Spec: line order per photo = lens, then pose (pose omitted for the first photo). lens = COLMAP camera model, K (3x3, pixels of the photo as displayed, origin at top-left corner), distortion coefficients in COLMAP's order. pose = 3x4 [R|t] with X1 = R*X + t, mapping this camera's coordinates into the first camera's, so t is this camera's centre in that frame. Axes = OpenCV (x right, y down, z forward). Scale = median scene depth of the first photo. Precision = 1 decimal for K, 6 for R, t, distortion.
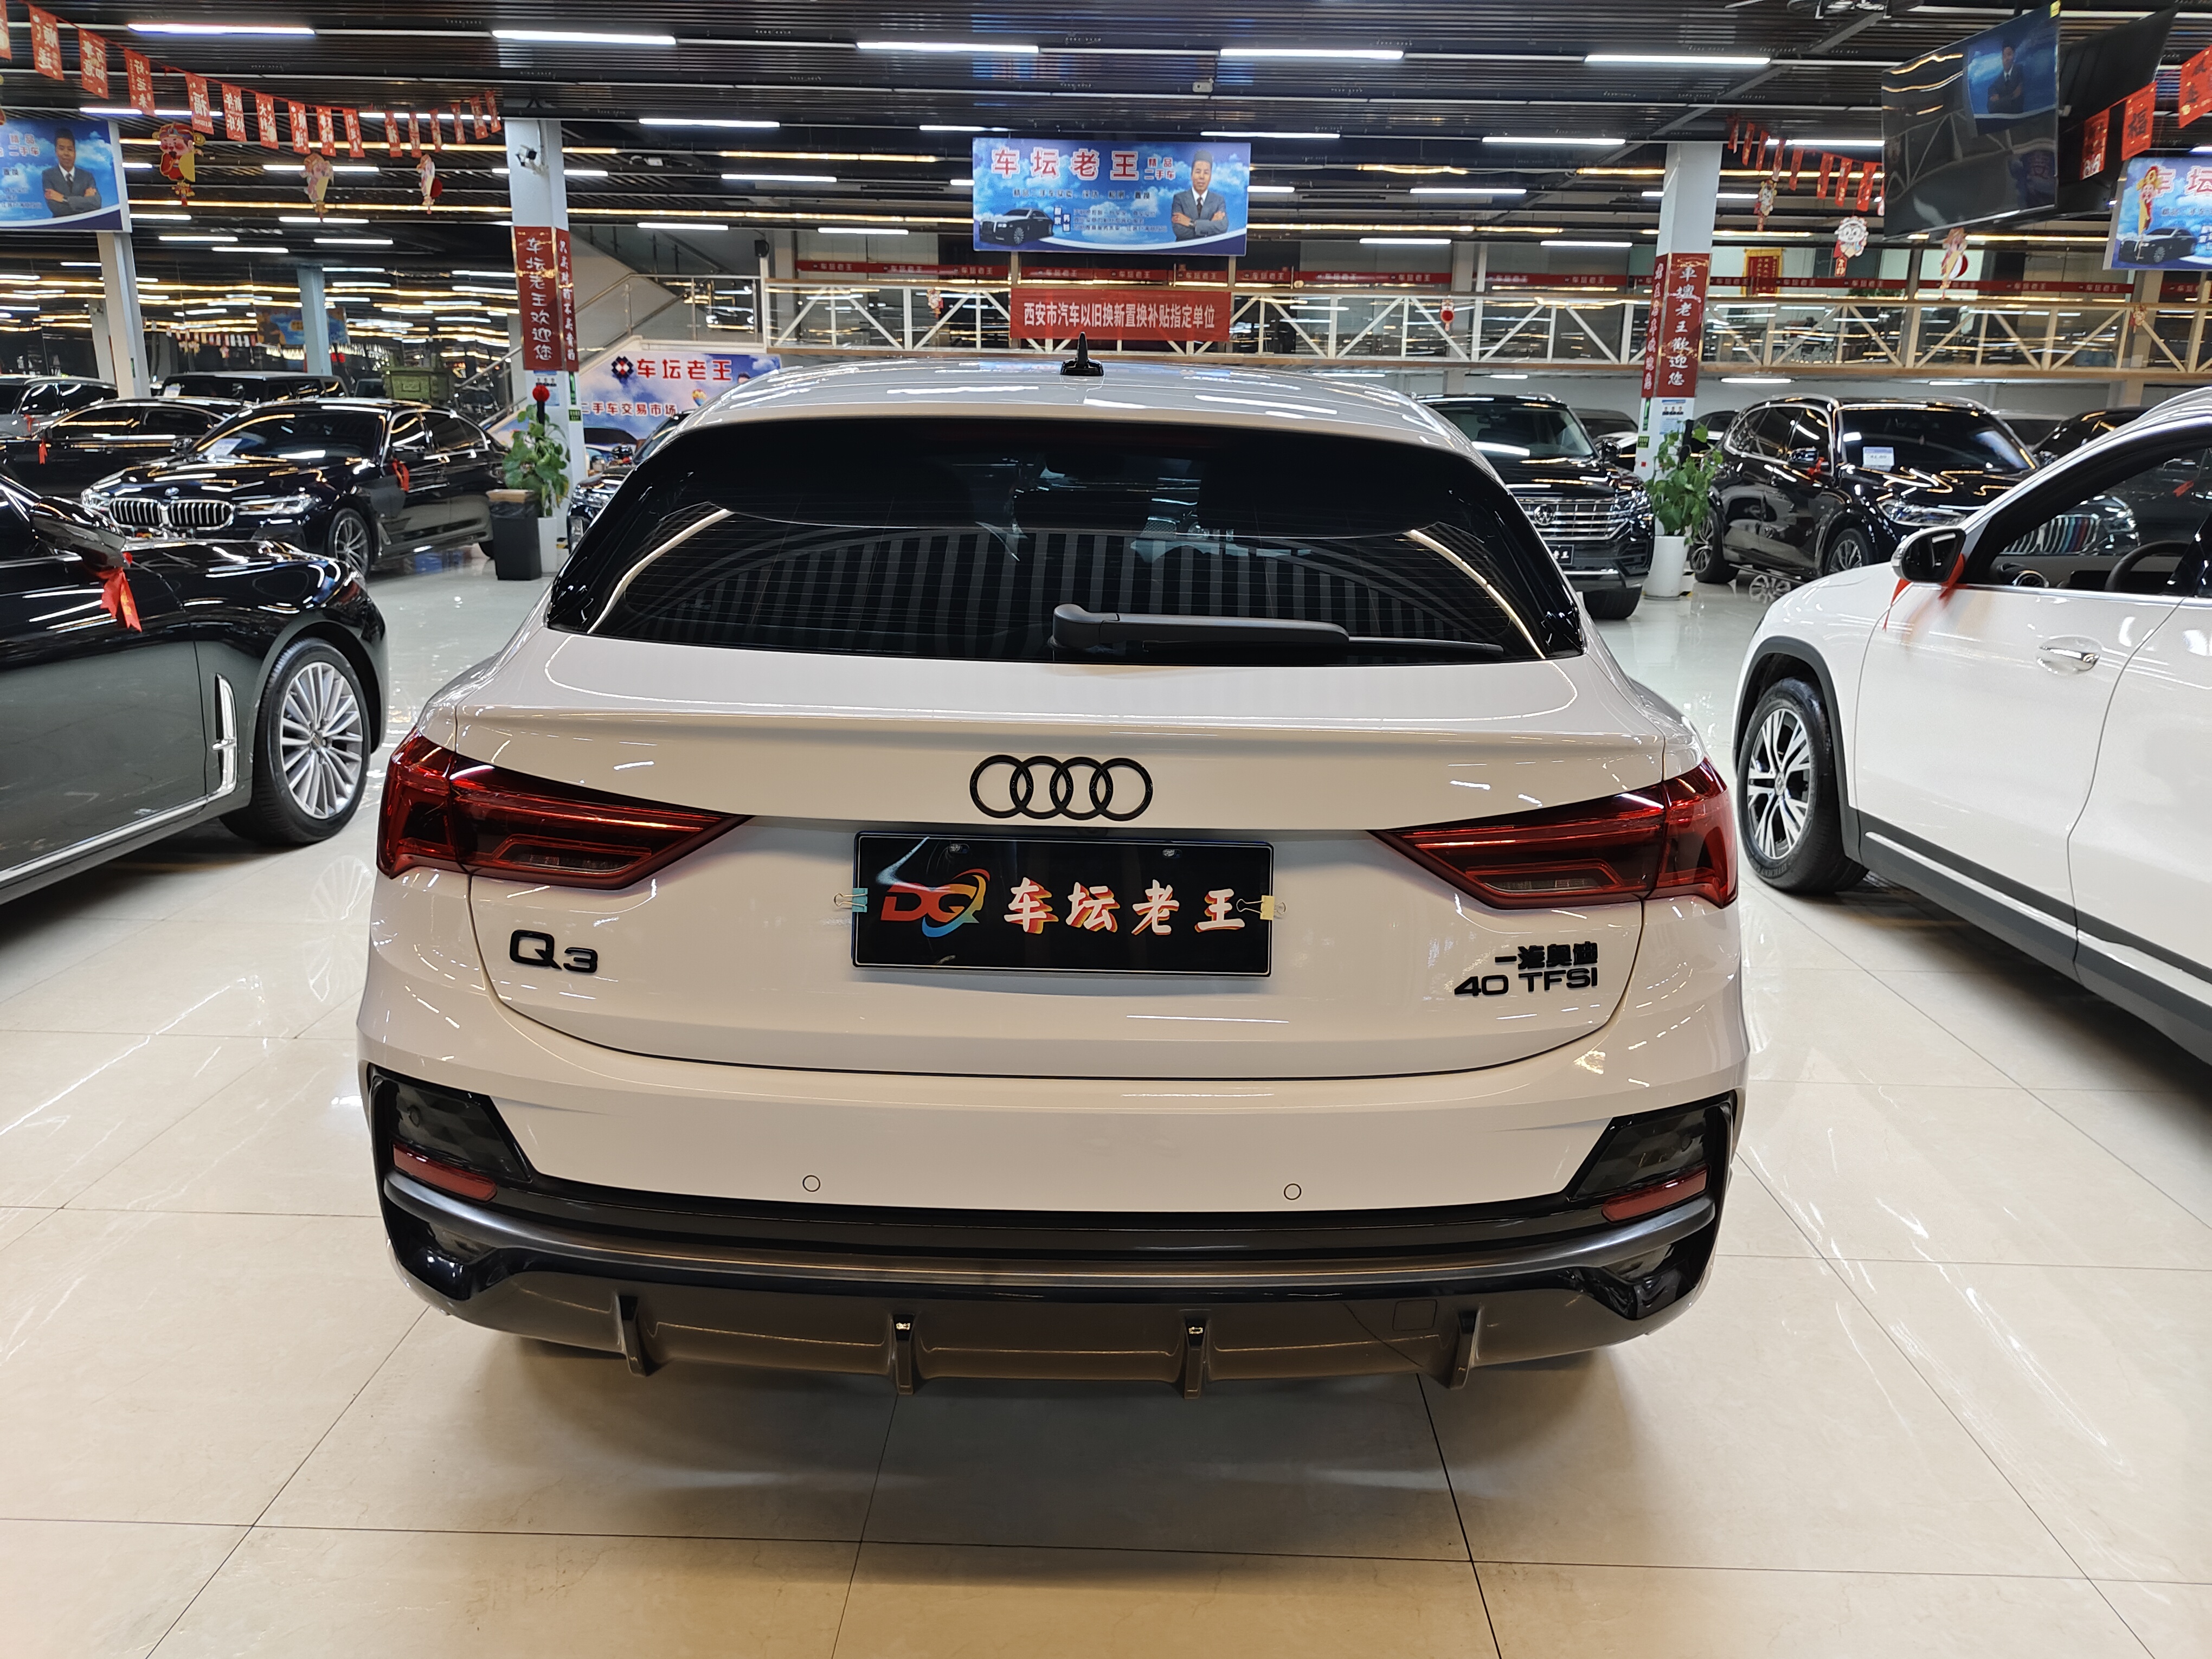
lens RADIAL K [[1556.3, 0, 1124.7], [0, 1556.3, 837.5], [0, 0, 1]] dist [0.036904, -0.040631]
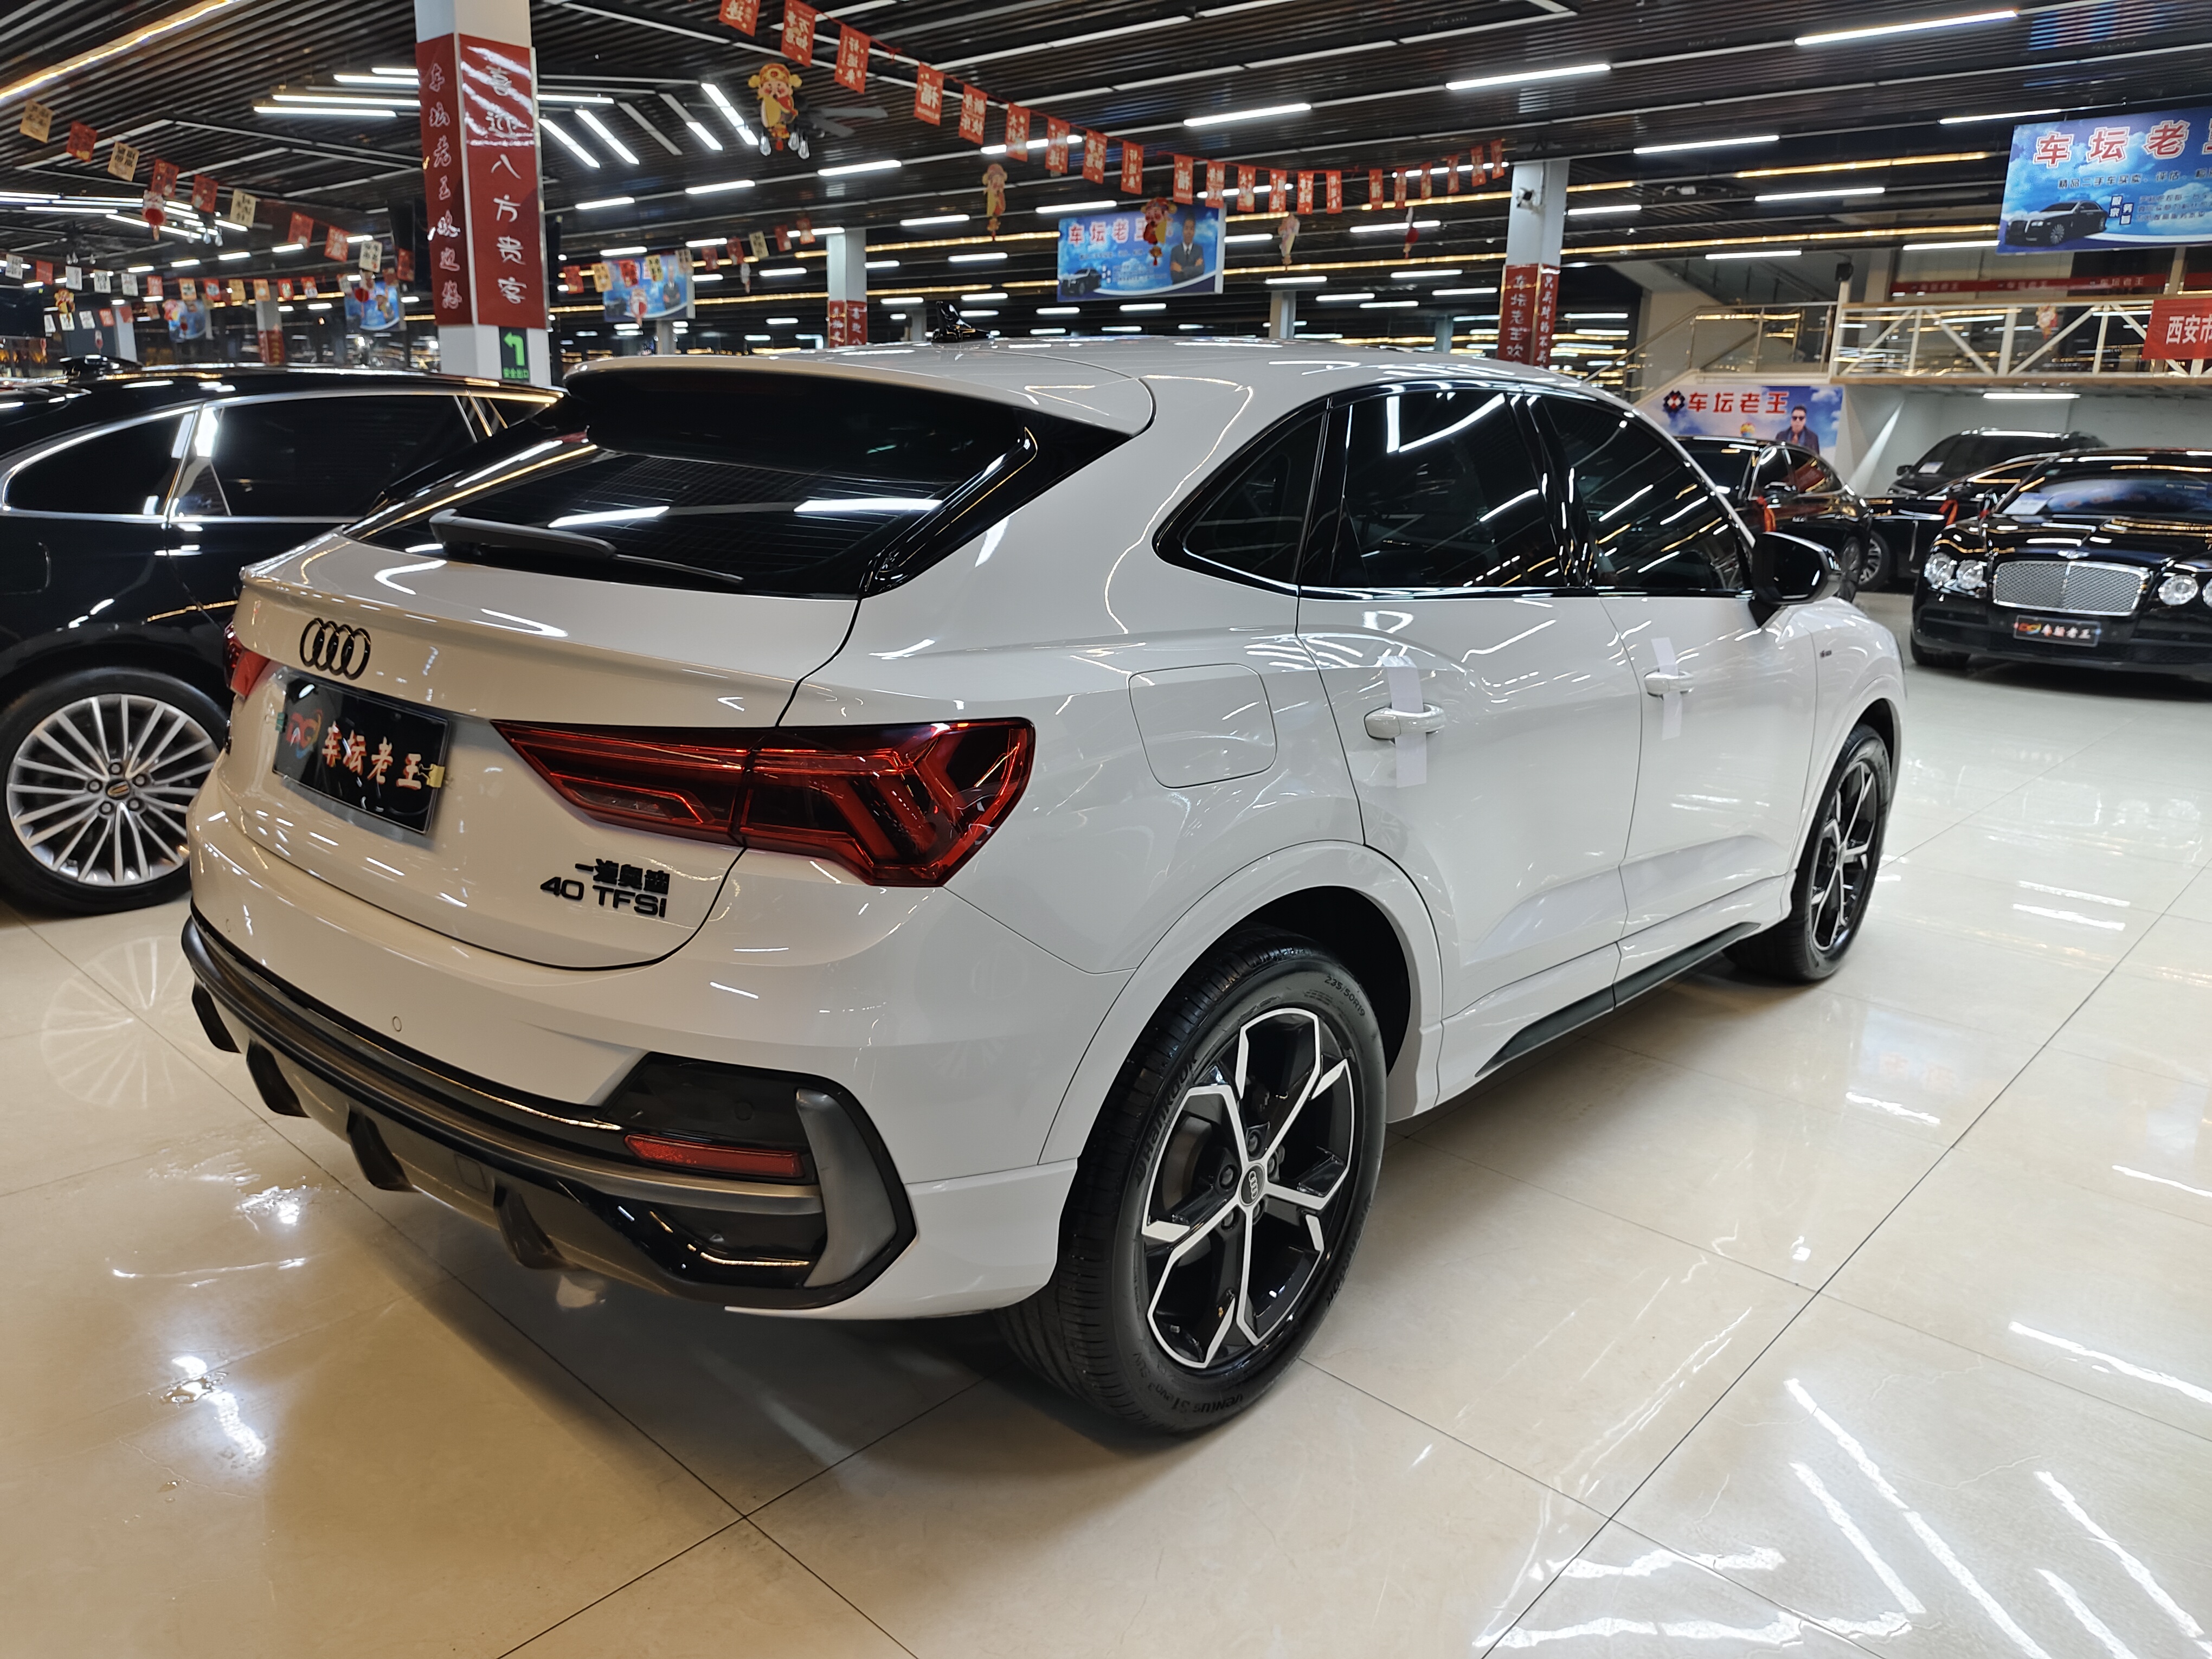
lens RADIAL K [[1556.3, 0, 1071.0], [0, 1556.3, 822.1], [0, 0, 1]] dist [0.036904, -0.040631]
pose [[0.736994, 0.166447, -0.655084, 0.147559], [-0.189385, 0.981233, 0.036251, -0.006385], [0.648824, 0.097346, 0.754686, 0.054470]]
